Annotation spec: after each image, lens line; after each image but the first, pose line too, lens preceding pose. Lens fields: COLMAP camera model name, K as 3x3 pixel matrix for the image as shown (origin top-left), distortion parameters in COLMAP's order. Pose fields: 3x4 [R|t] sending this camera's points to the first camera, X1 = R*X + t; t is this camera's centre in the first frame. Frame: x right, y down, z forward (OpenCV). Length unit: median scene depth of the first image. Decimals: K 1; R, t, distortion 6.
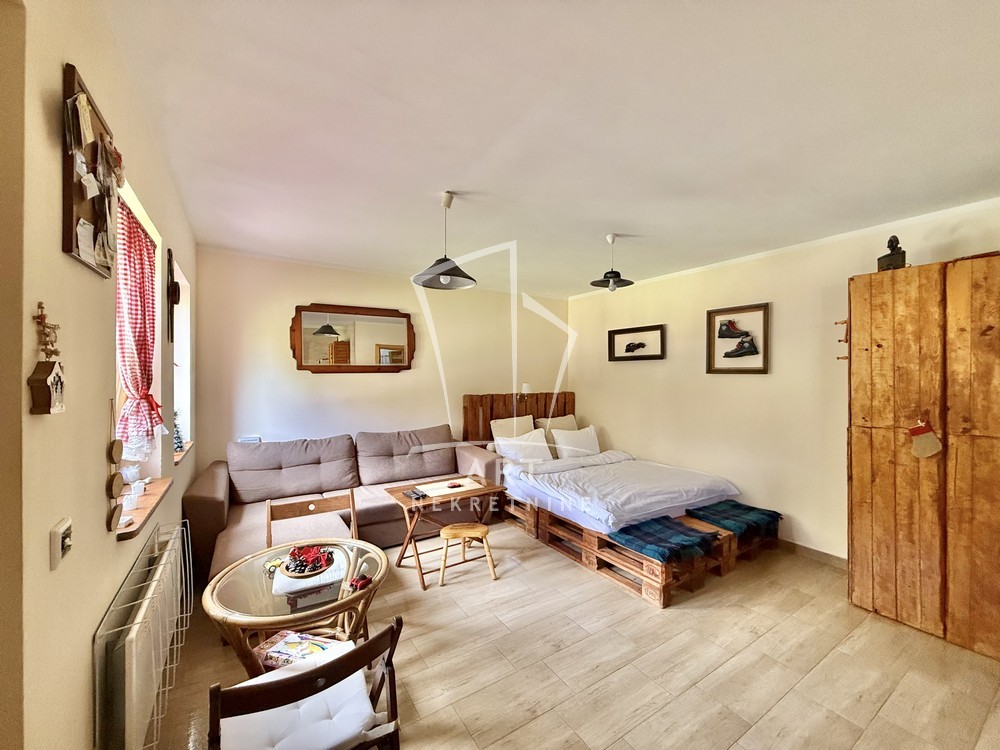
lens RADIAL K [[397.7, 0, 494.7], [0, 397.7, 372.9], [0, 0, 1]] dist [0.001116, -0.000075]
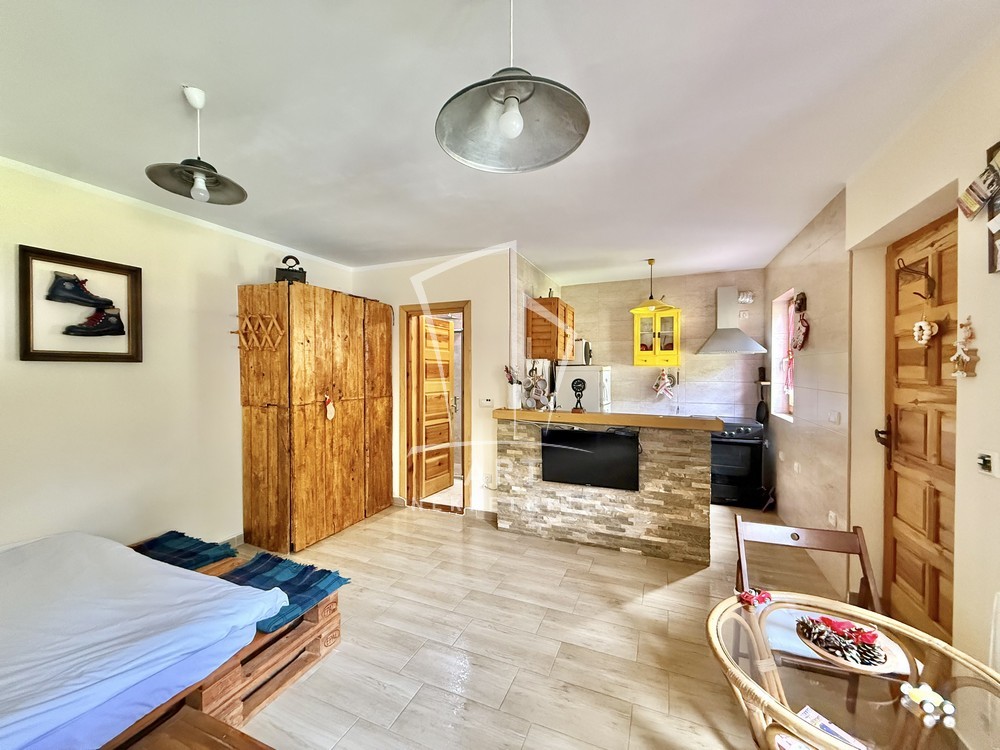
lens RADIAL K [[397.7, 0, 494.7], [0, 397.7, 372.9], [0, 0, 1]] dist [0.001116, -0.000075]
pose [[-0.563725, -0.010984, 0.825890, -0.354782], [-0.001230, 0.999922, 0.012459, 0.014555], [-0.825962, 0.006008, -0.563694, 0.955692]]
